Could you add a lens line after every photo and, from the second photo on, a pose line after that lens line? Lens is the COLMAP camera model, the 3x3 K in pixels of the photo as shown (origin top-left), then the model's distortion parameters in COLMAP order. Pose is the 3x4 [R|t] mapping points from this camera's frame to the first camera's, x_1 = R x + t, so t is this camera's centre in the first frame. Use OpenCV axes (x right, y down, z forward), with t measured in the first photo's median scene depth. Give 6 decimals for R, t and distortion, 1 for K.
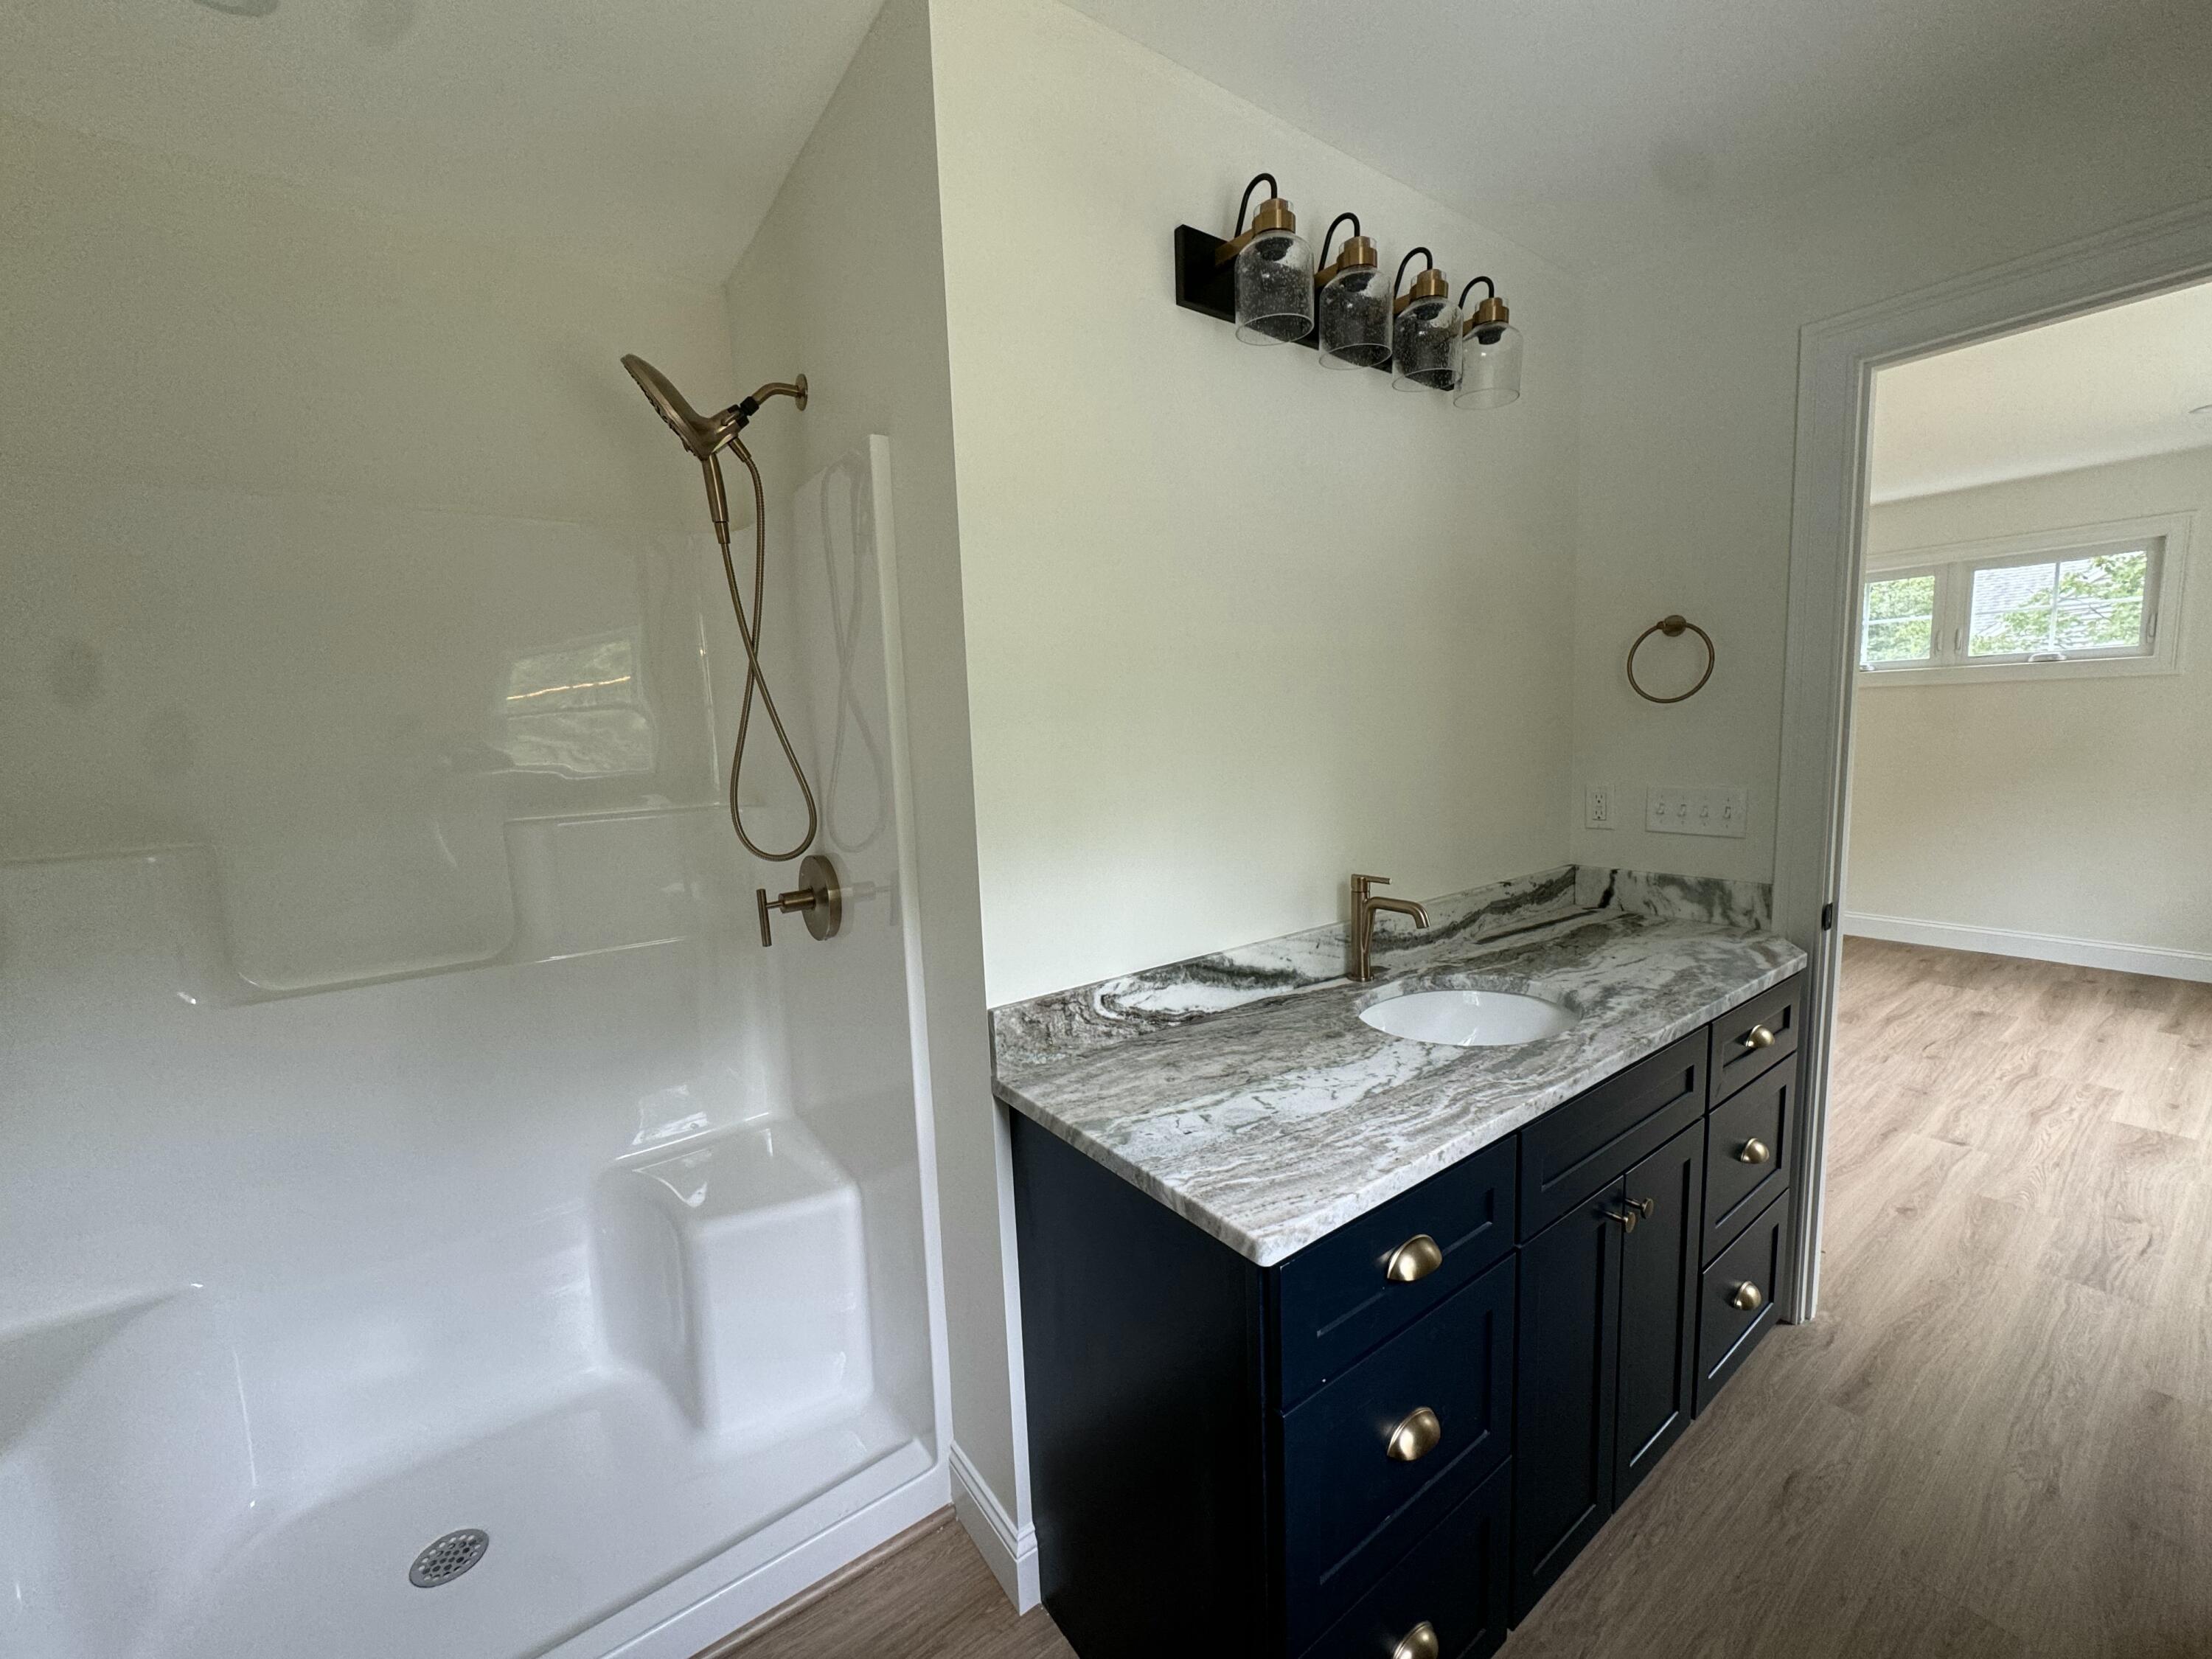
lens RADIAL K [[879.7, 0, 1106.0], [0, 879.7, 829.5], [0, 0, 1]] dist [-0.002029, 0.000050]
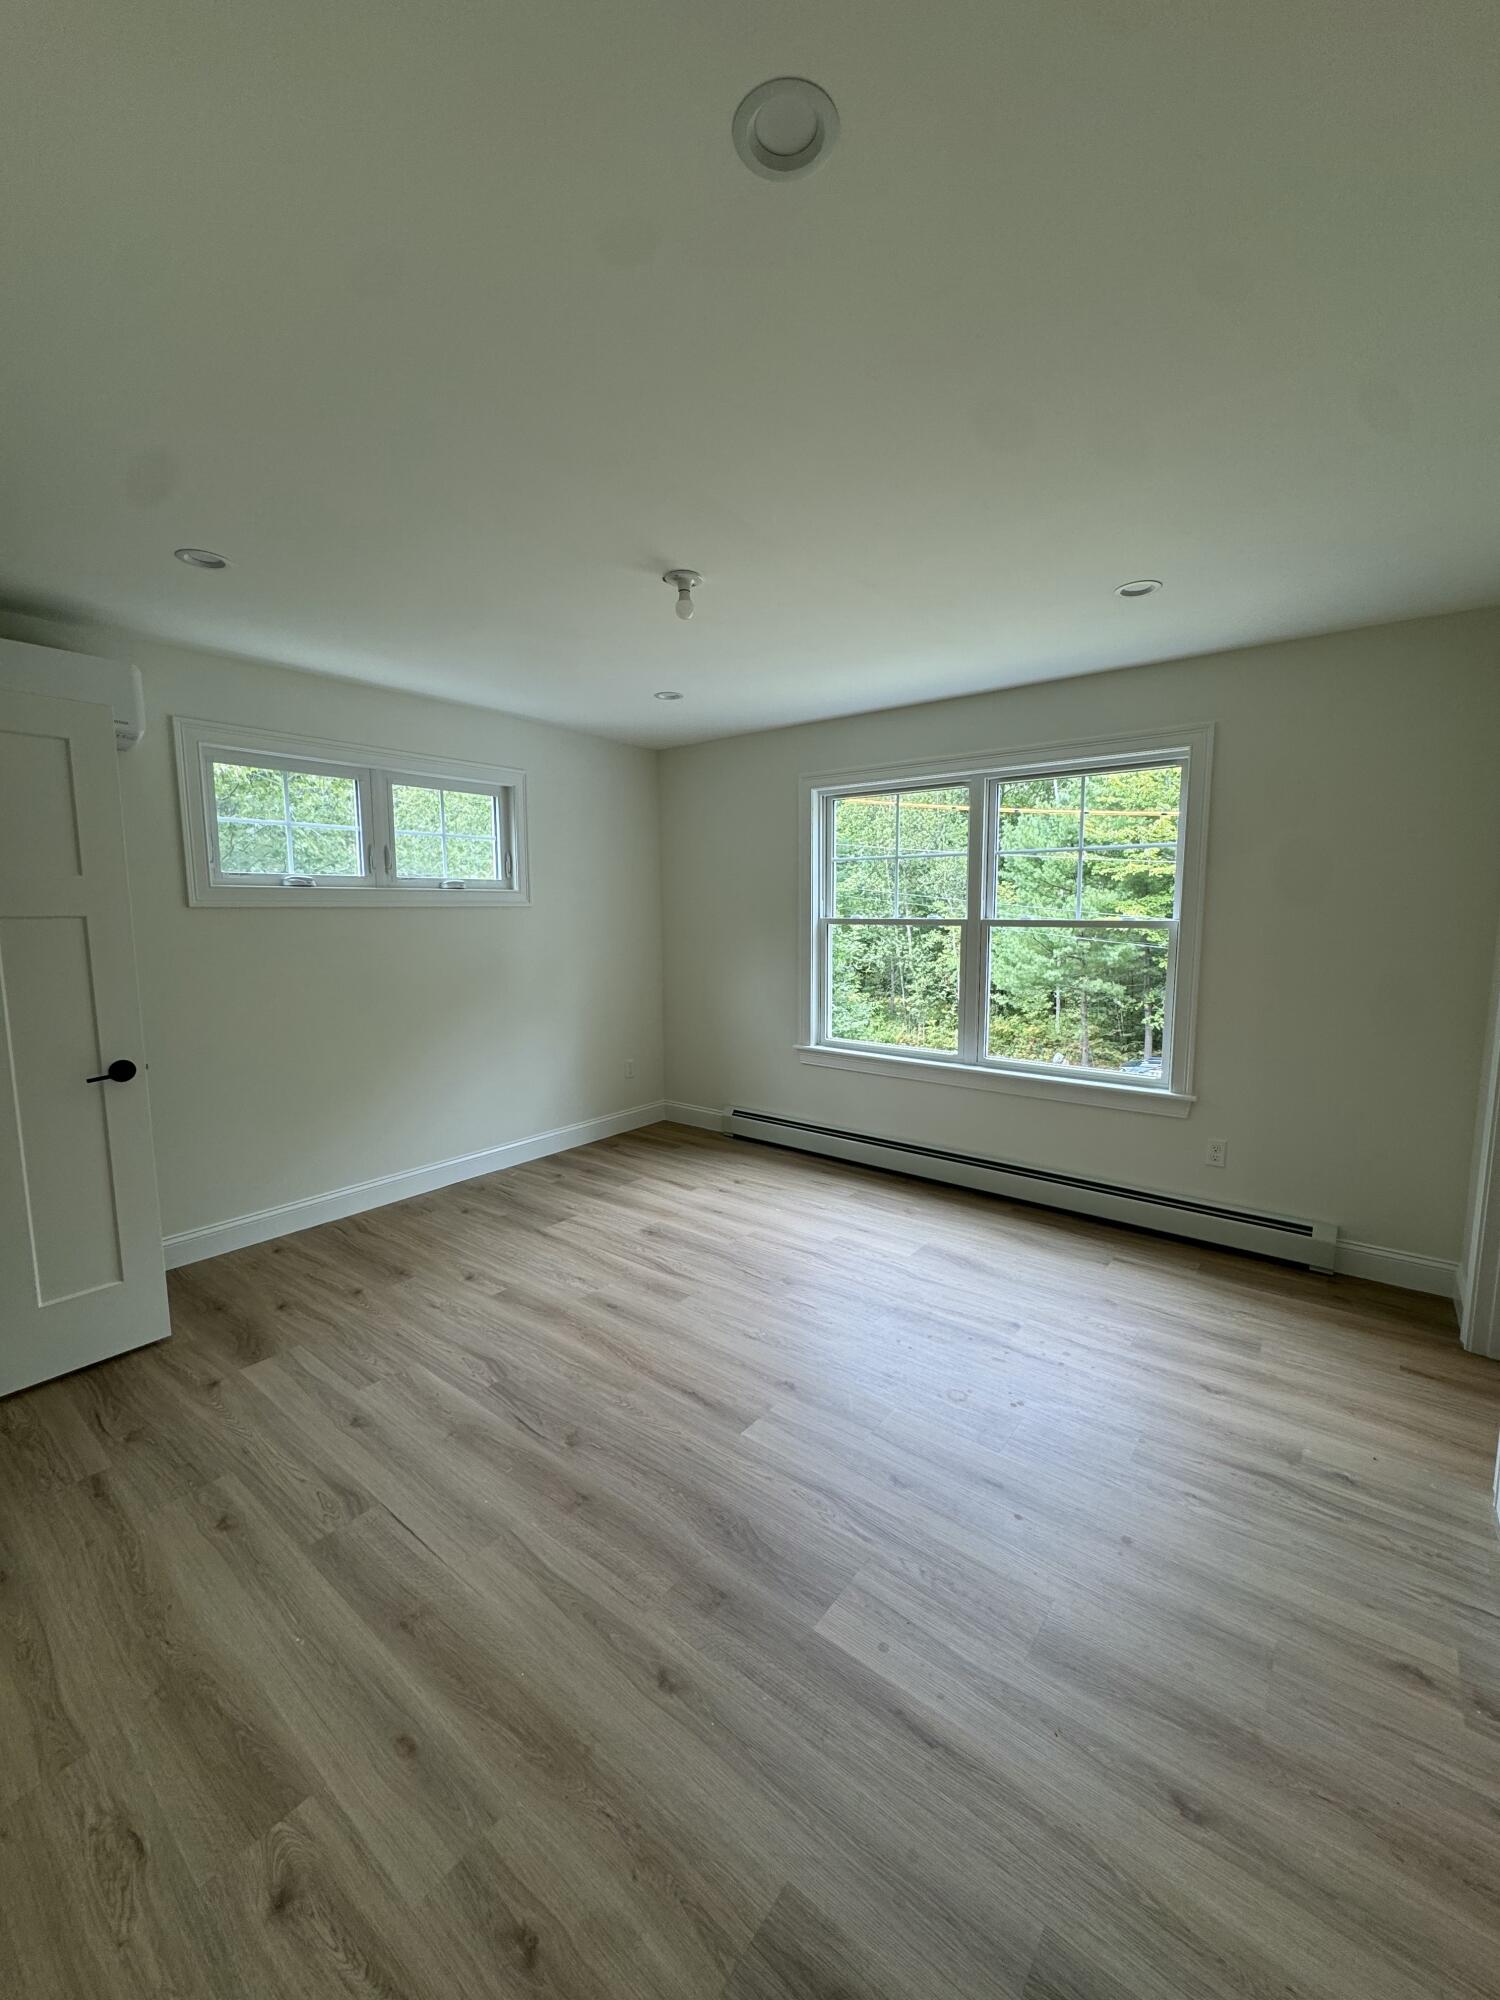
lens RADIAL K [[795.4, 0, 753.3], [0, 795.4, 1002.5], [0, 0, 1]] dist [-0.002029, 0.000050]
pose [[-0.279938, -0.075029, 0.957082, 0.100258], [0.130454, 0.984721, 0.115353, -0.148032], [-0.951113, 0.157147, -0.265873, 1.118752]]
